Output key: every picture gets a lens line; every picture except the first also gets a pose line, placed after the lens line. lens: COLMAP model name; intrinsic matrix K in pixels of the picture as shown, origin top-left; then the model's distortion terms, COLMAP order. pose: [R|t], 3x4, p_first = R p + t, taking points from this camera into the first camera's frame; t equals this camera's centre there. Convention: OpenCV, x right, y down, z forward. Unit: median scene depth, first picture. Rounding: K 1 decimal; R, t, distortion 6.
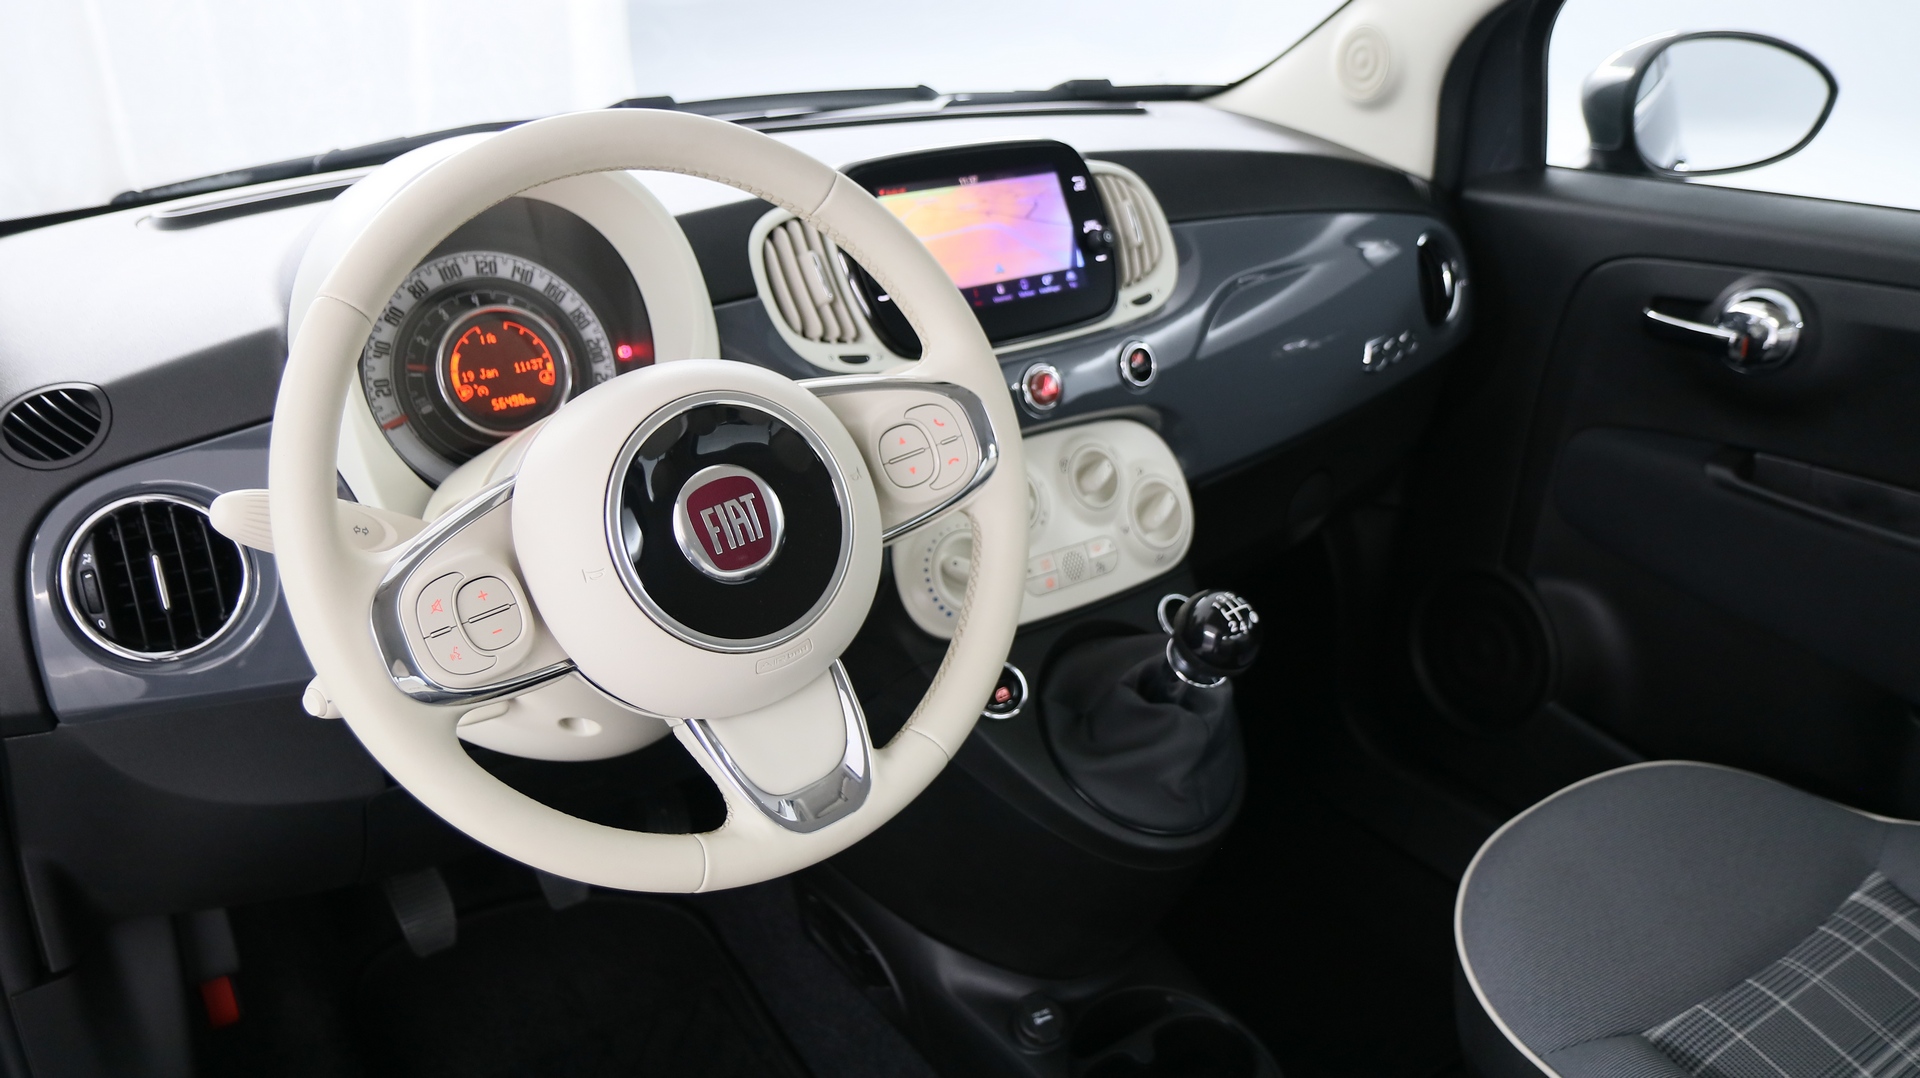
lens RADIAL K [[1477.0, 0, 960.0], [0, 1477.0, 539.0], [0, 0, 1]] dist [-0.035345, 0.053402]
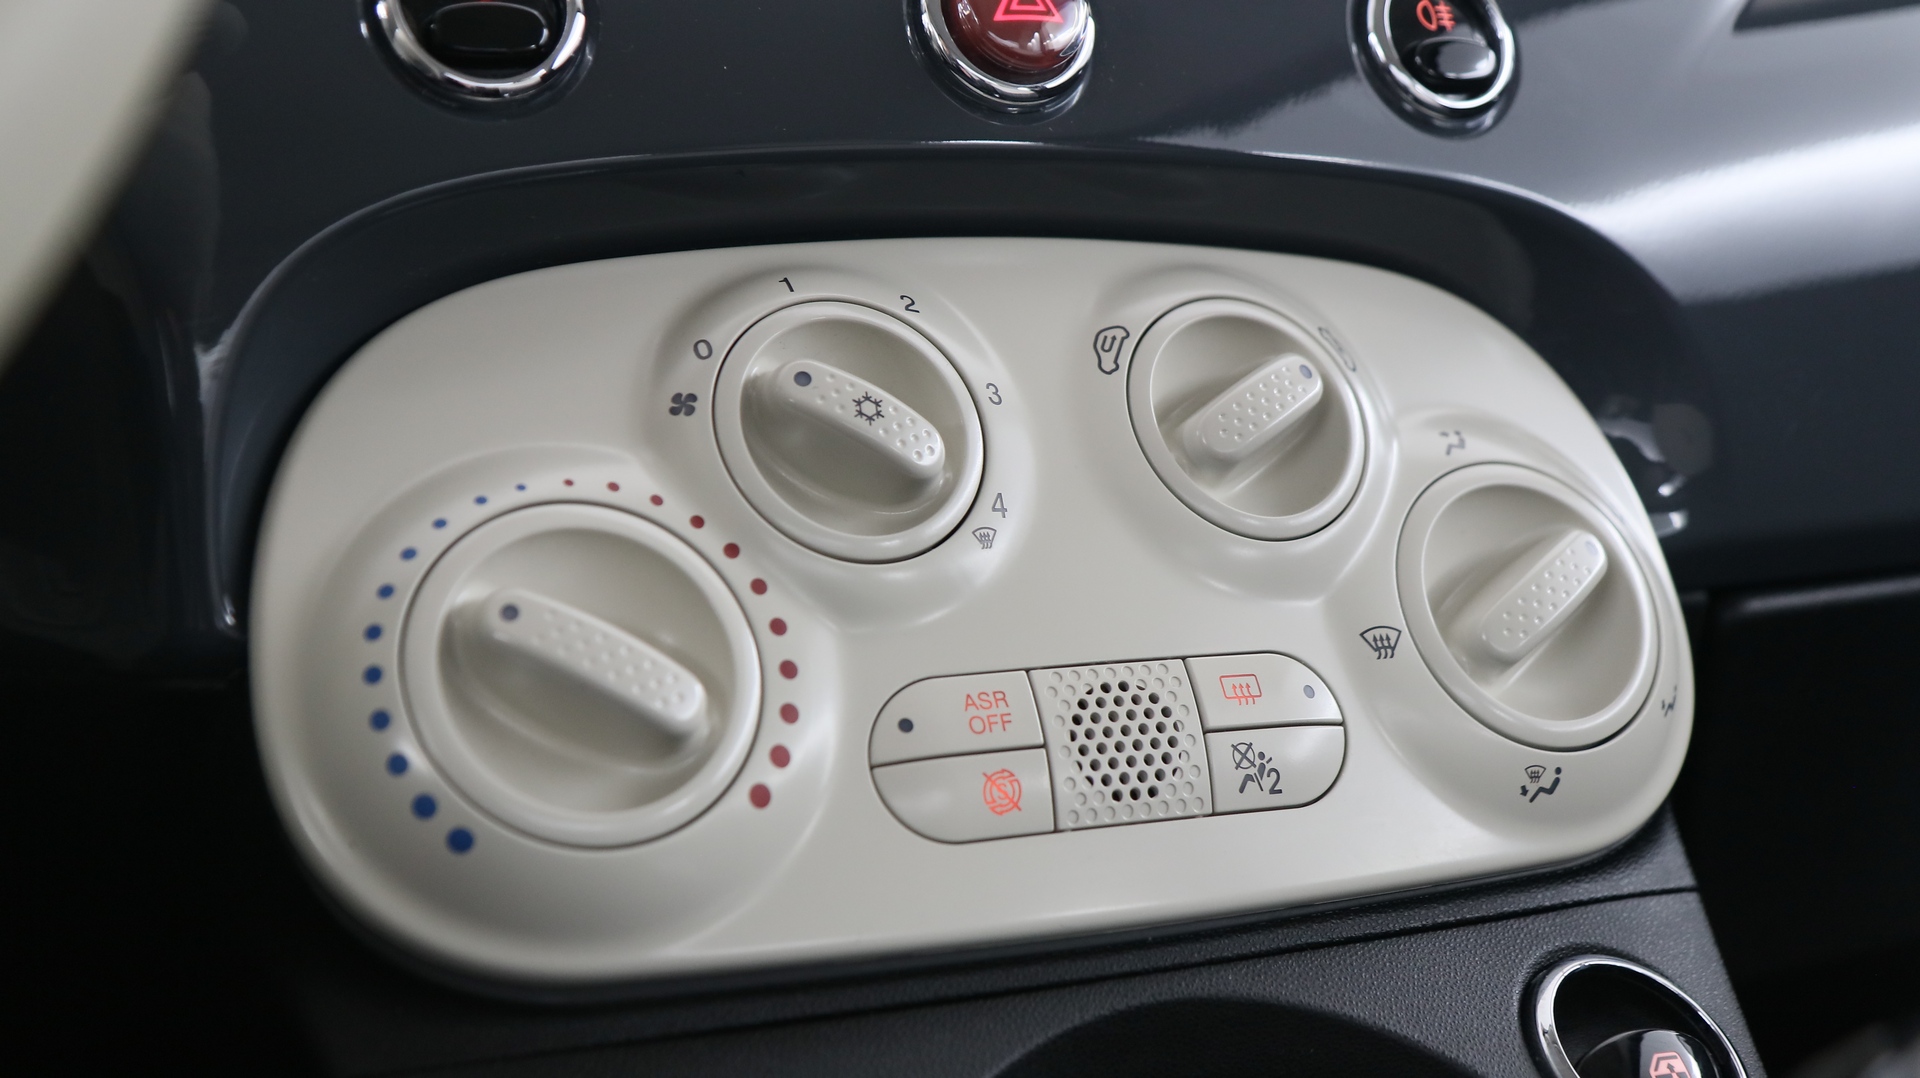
lens RADIAL K [[2438.6, 0, 960.0], [0, 2438.6, 539.0], [0, 0, 1]] dist [-0.003508, 0.000023]
pose [[0.978746, -0.001035, -0.205072, 0.128764], [-0.064829, 0.947145, -0.314187, 0.108707], [0.194558, 0.320804, 0.926948, 0.625476]]
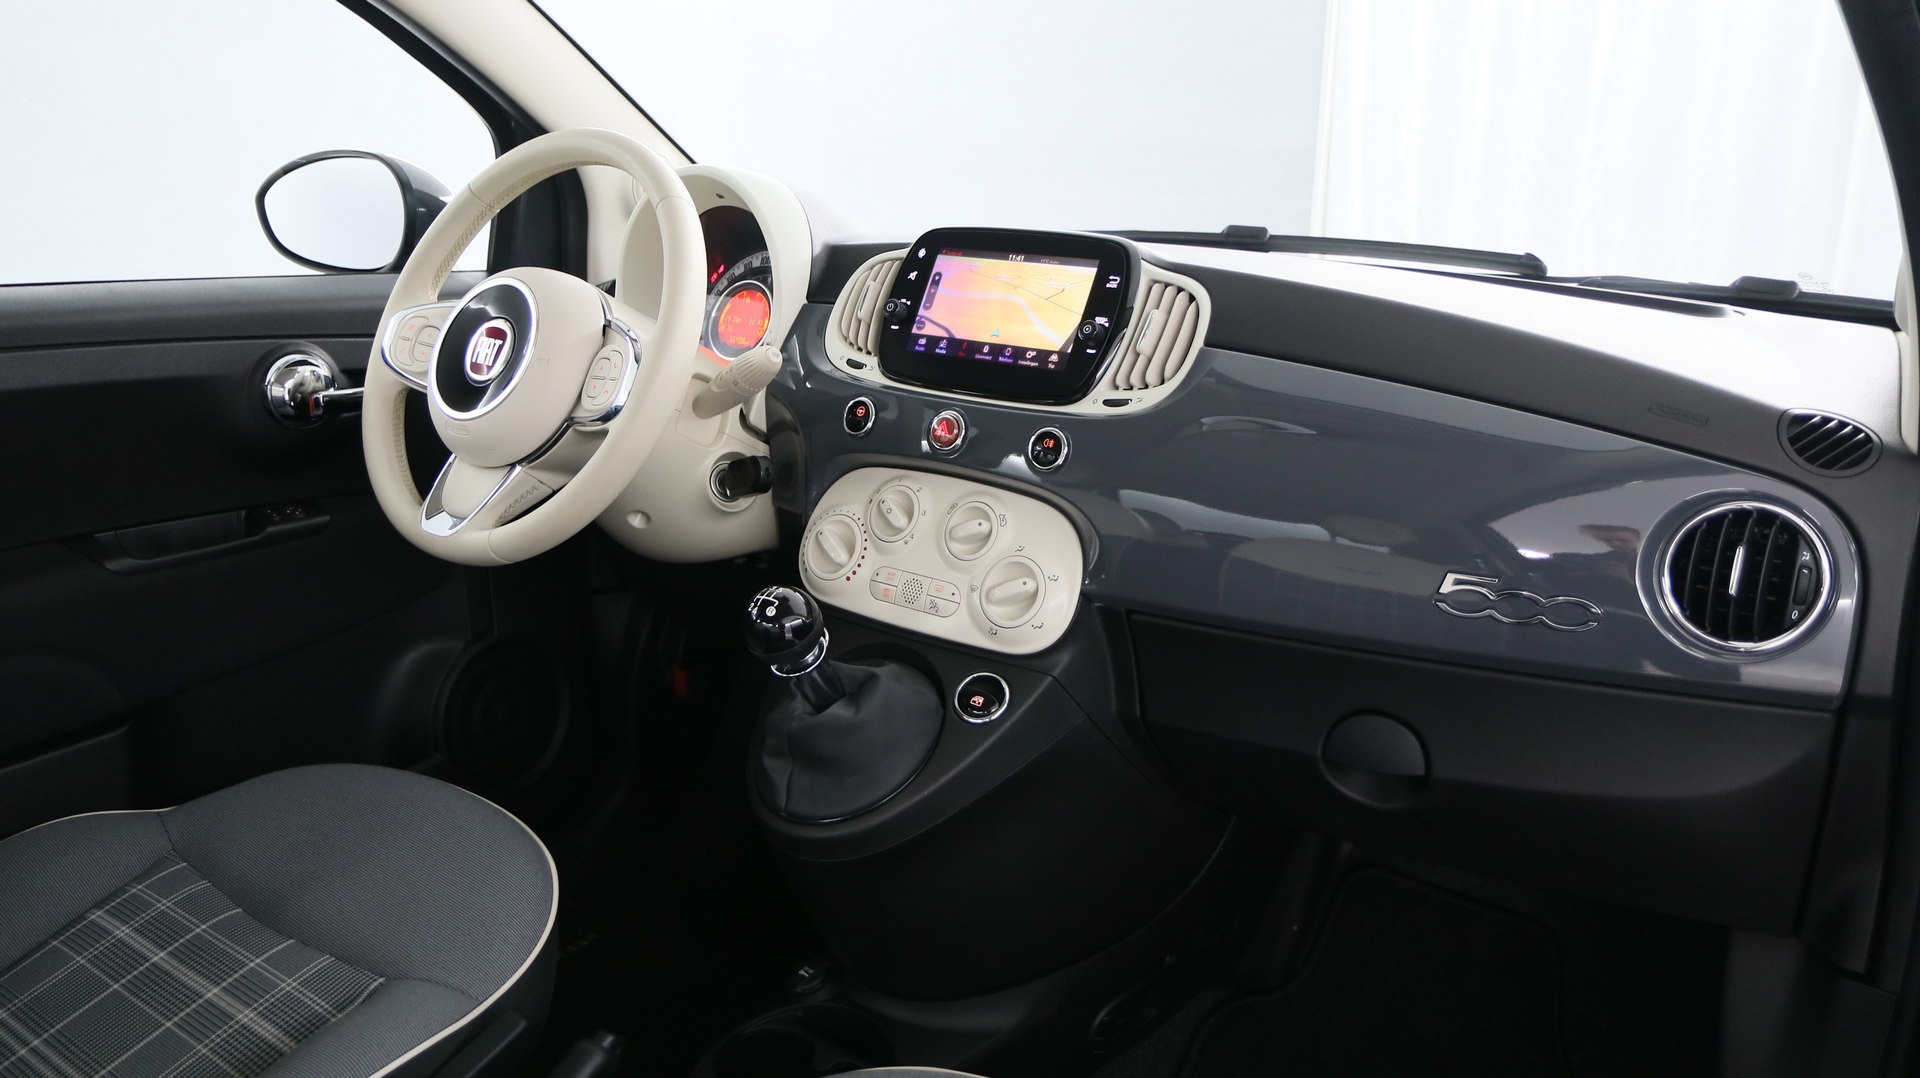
lens RADIAL K [[1477.0, 0, 960.0], [0, 1477.0, 539.0], [0, 0, 1]] dist [-0.035345, 0.053402]
pose [[0.294101, 0.260193, -0.919676, 1.082633], [-0.412878, 0.902405, 0.123274, -0.166399], [0.861996, 0.343459, 0.372826, 0.600735]]
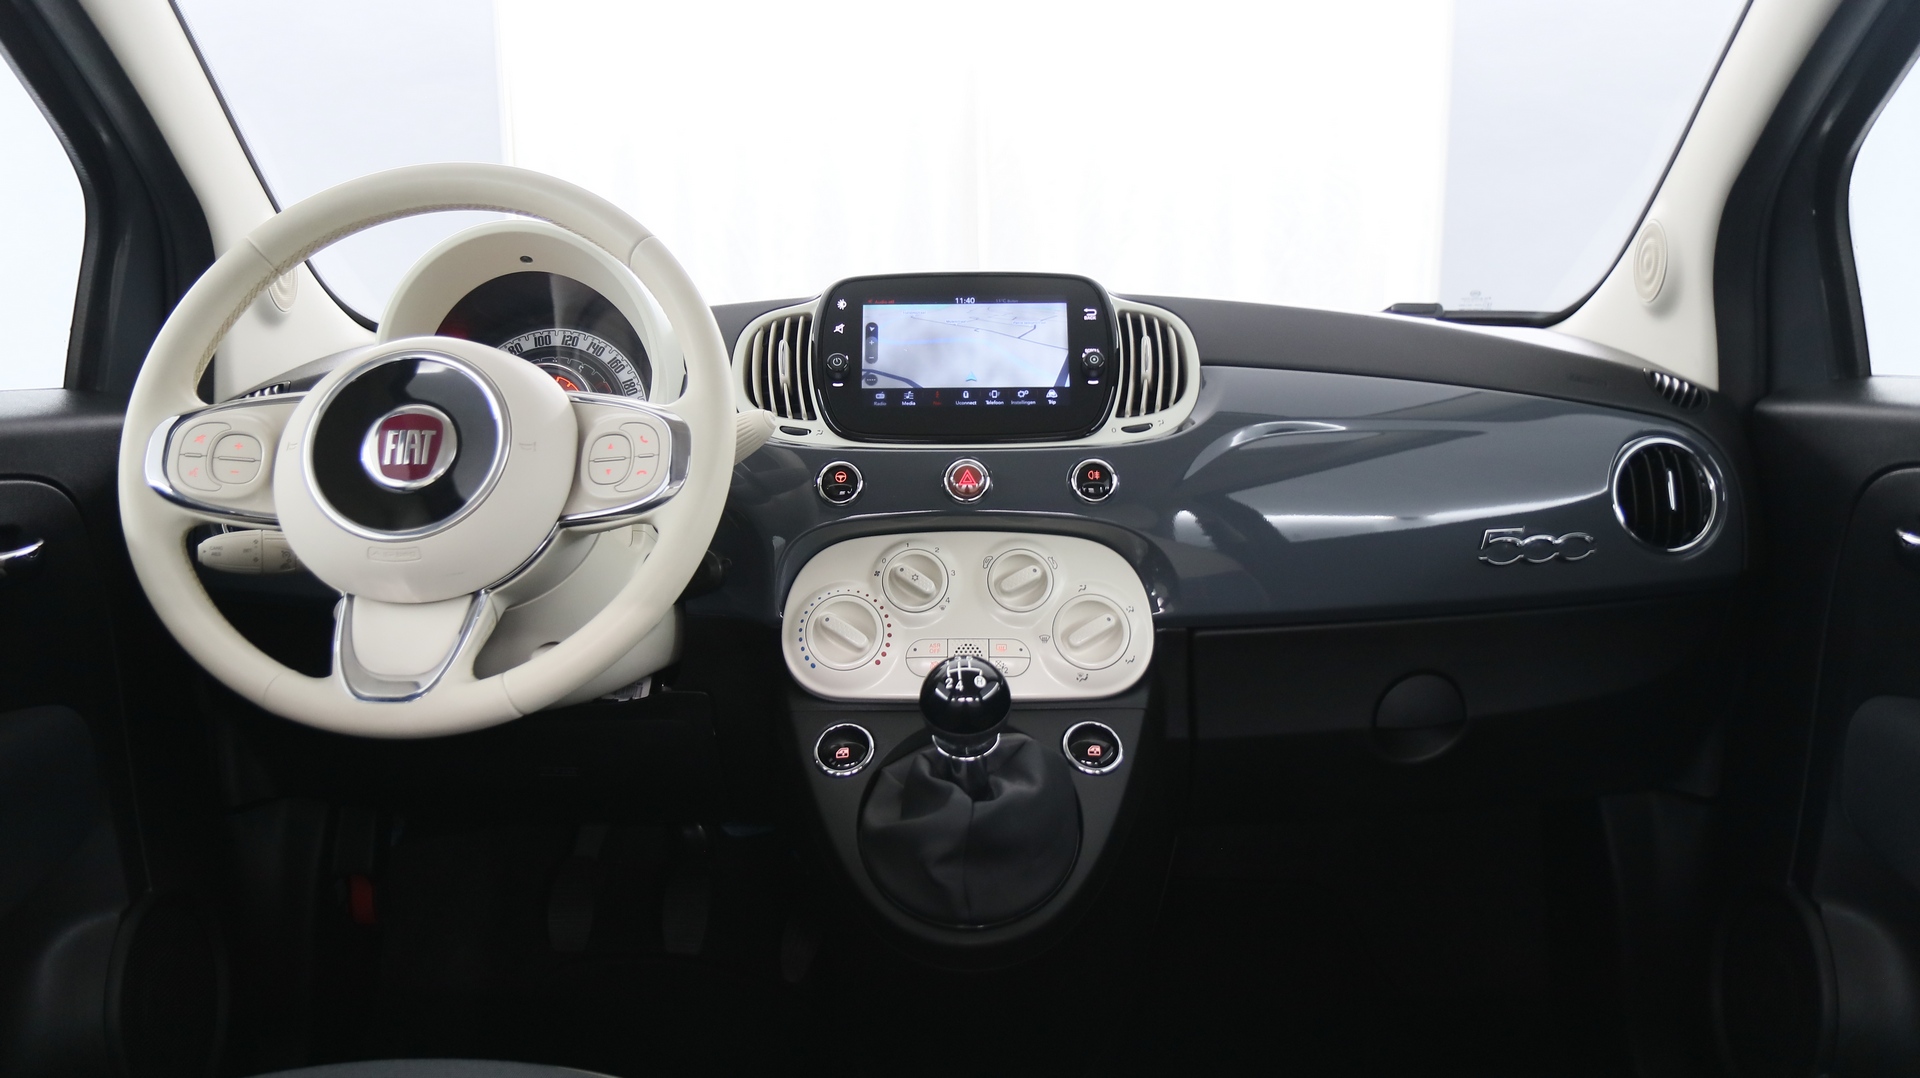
lens RADIAL K [[1477.0, 0, 960.0], [0, 1477.0, 539.0], [0, 0, 1]] dist [-0.035345, 0.053402]
pose [[0.809946, 0.085515, -0.580236, 0.641571], [-0.231232, 0.955739, -0.181919, 0.123594], [0.538997, 0.281514, 0.793871, 0.176682]]
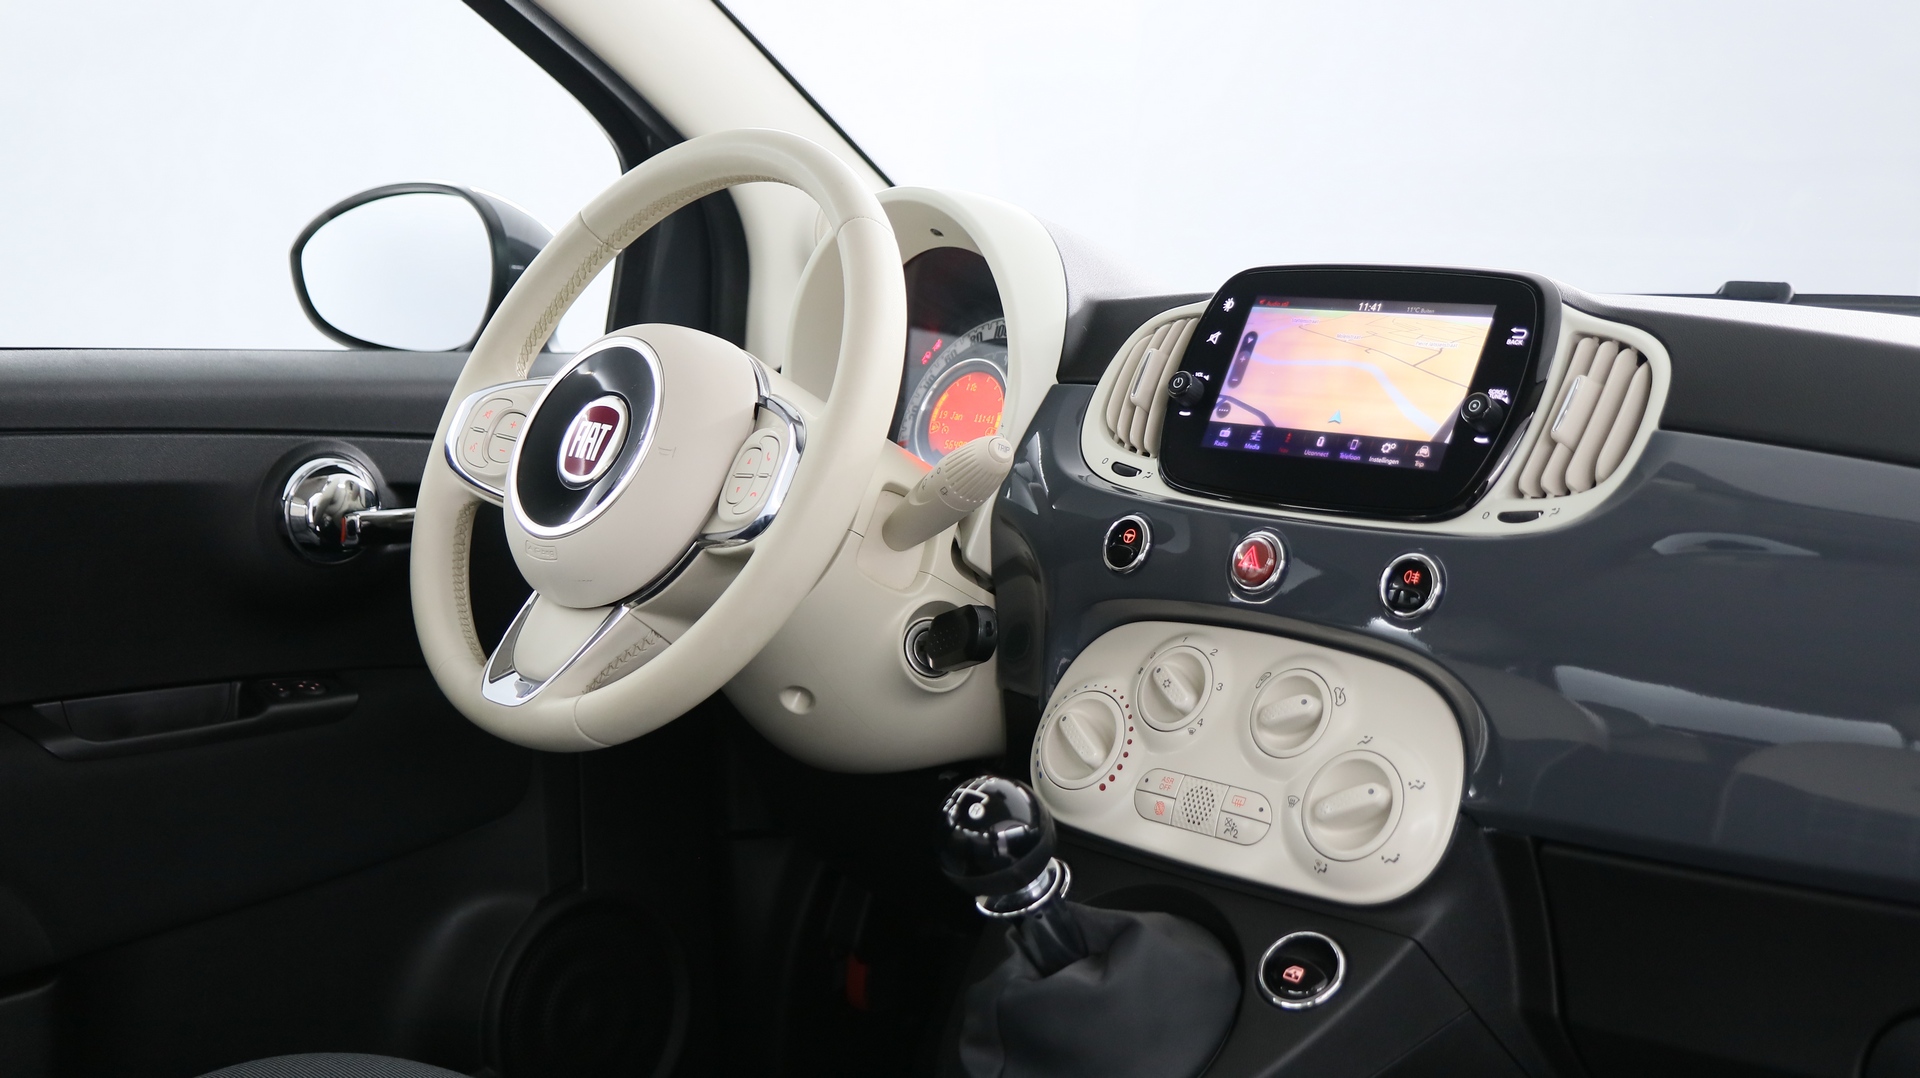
lens RADIAL K [[2340.3, 0, 960.0], [0, 2340.3, 539.0], [0, 0, 1]] dist [0.021060, 0.067316]
pose [[0.134896, 0.134229, -0.981726, 1.149945], [-0.420410, 0.904934, 0.065962, -0.124245], [0.897251, 0.403829, 0.178503, 0.635171]]
